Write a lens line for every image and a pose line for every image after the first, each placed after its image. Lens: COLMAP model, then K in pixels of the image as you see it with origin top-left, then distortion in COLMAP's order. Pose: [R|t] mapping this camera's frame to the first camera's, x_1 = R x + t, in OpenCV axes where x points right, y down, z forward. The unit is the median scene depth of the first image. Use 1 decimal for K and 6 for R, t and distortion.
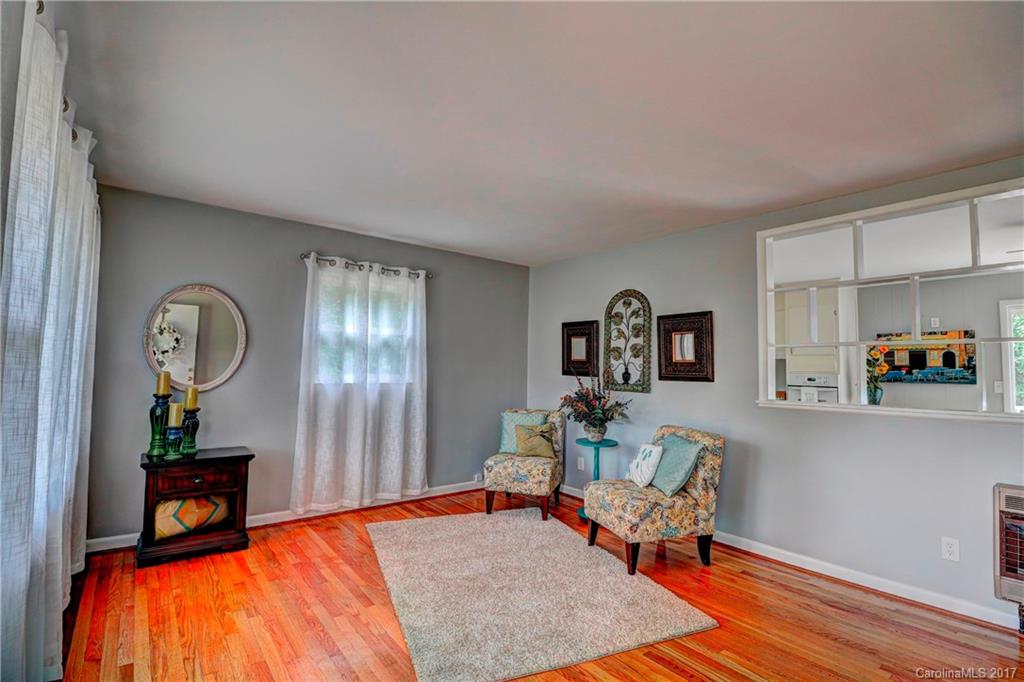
lens RADIAL K [[473.4, 0, 514.6], [0, 473.4, 340.8], [0, 0, 1]] dist [-0.009184, -0.007078]
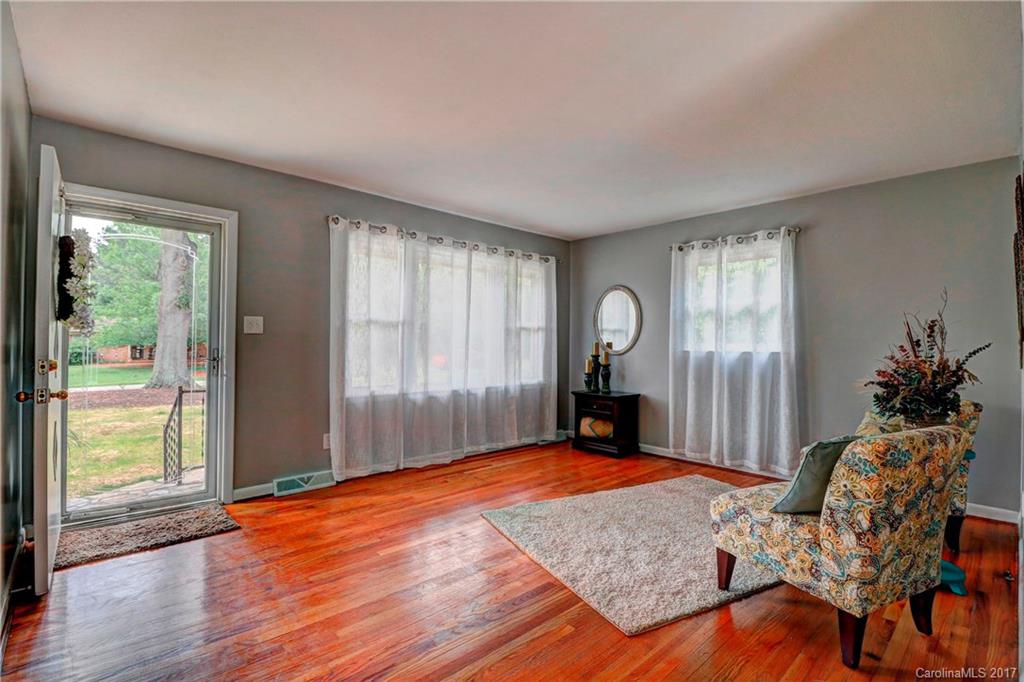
lens RADIAL K [[473.4, 0, 509.3], [0, 473.4, 338.0], [0, 0, 1]] dist [-0.009184, -0.007078]
pose [[0.079703, -0.029796, -0.996373, 0.931960], [0.048323, 0.998493, -0.025994, 0.085463], [0.995647, -0.046076, 0.081023, 0.573691]]
